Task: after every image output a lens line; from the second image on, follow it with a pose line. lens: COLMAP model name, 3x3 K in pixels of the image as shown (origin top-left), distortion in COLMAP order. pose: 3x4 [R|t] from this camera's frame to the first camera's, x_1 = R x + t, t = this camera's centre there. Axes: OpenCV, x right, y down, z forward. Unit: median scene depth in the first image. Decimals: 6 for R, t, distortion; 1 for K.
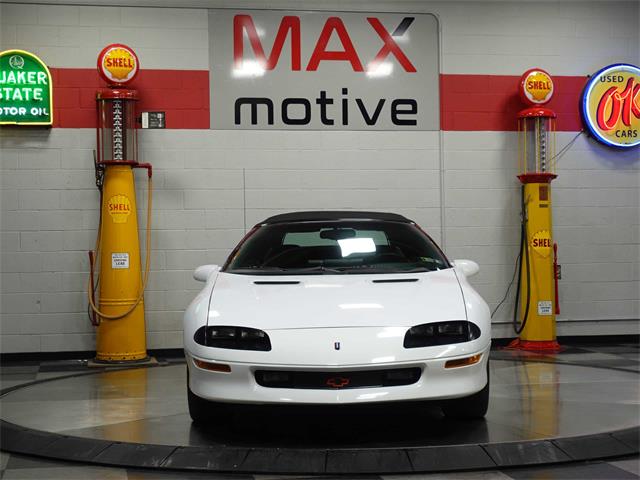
lens RADIAL K [[1191.7, 0, 323.0], [0, 1191.7, 258.5], [0, 0, 1]] dist [0.058620, 0.000000]
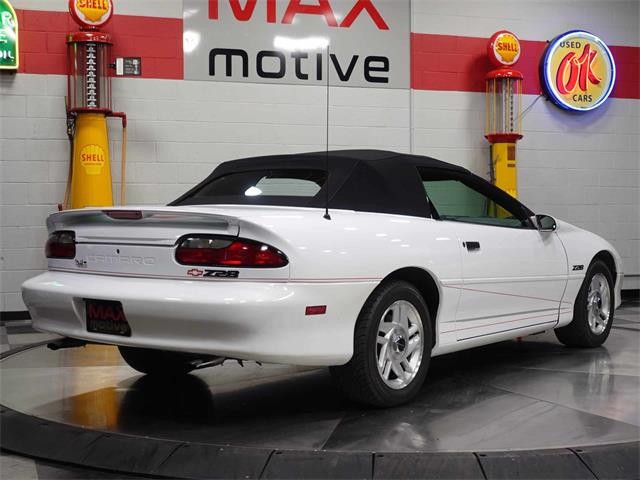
lens RADIAL K [[988.0, 0, 325.4], [0, 988.0, 240.8], [0, 0, 1]] dist [0.014217, 0.000000]
pose [[0.989643, 0.005536, 0.143442, -0.092998], [-0.008285, 0.999793, 0.018571, 0.005773], [-0.143309, -0.019567, 0.989484, 0.187221]]
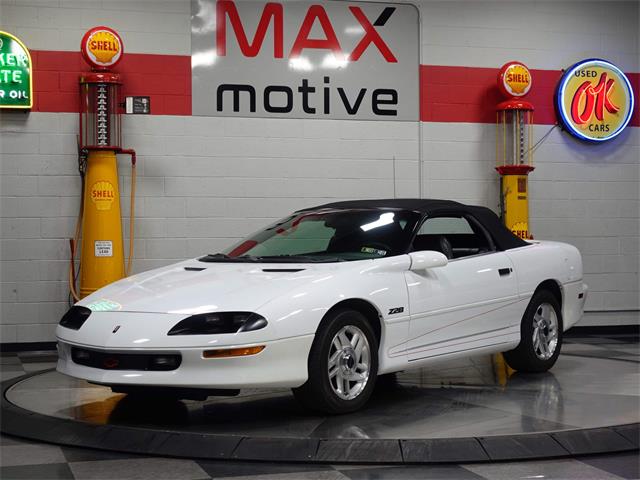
lens RADIAL K [[1191.7, 0, 322.4], [0, 1191.7, 249.9], [0, 0, 1]] dist [0.058620, 0.000000]
pose [[0.995845, 0.007433, 0.090761, -0.074268], [-0.007351, 0.999972, -0.001237, 0.002446], [-0.090767, 0.000564, 0.995872, 0.011462]]
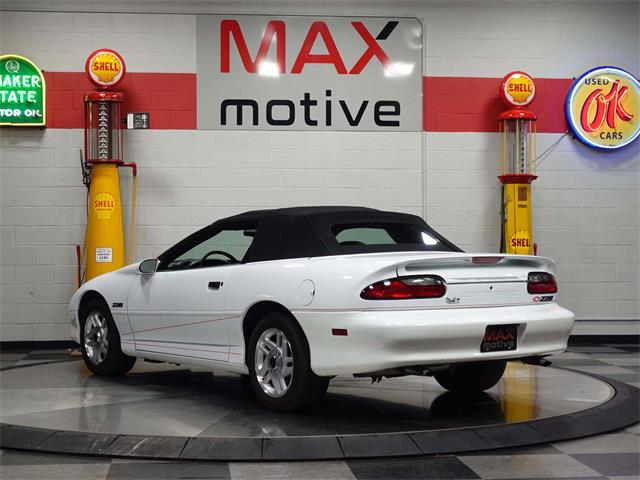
lens RADIAL K [[1191.7, 0, 310.0], [0, 1191.7, 244.3], [0, 0, 1]] dist [0.058620, 0.000000]
pose [[0.995510, 0.012851, -0.093785, 0.100551], [-0.013399, 0.999897, -0.005221, -0.004096], [0.093708, 0.006454, 0.995579, -0.026313]]
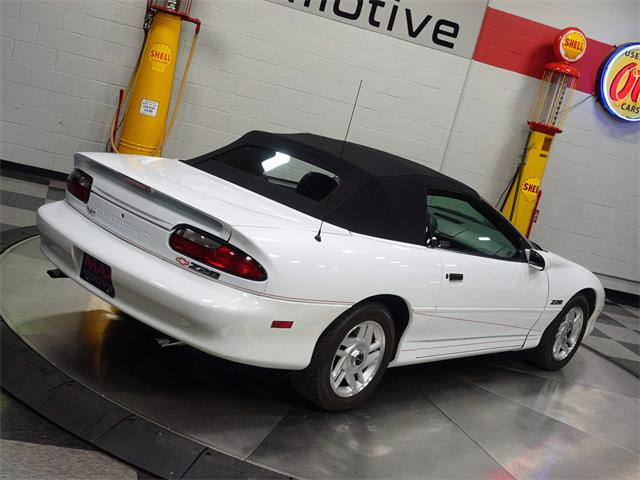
lens RADIAL K [[895.2, 0, 321.1], [0, 895.2, 235.9], [0, 0, 1]] dist [0.012591, 0.000000]
pose [[0.961494, 0.253114, 0.107061, -0.076601], [-0.268277, 0.948968, 0.165791, -0.055727], [-0.059634, -0.188129, 0.980332, 0.205652]]
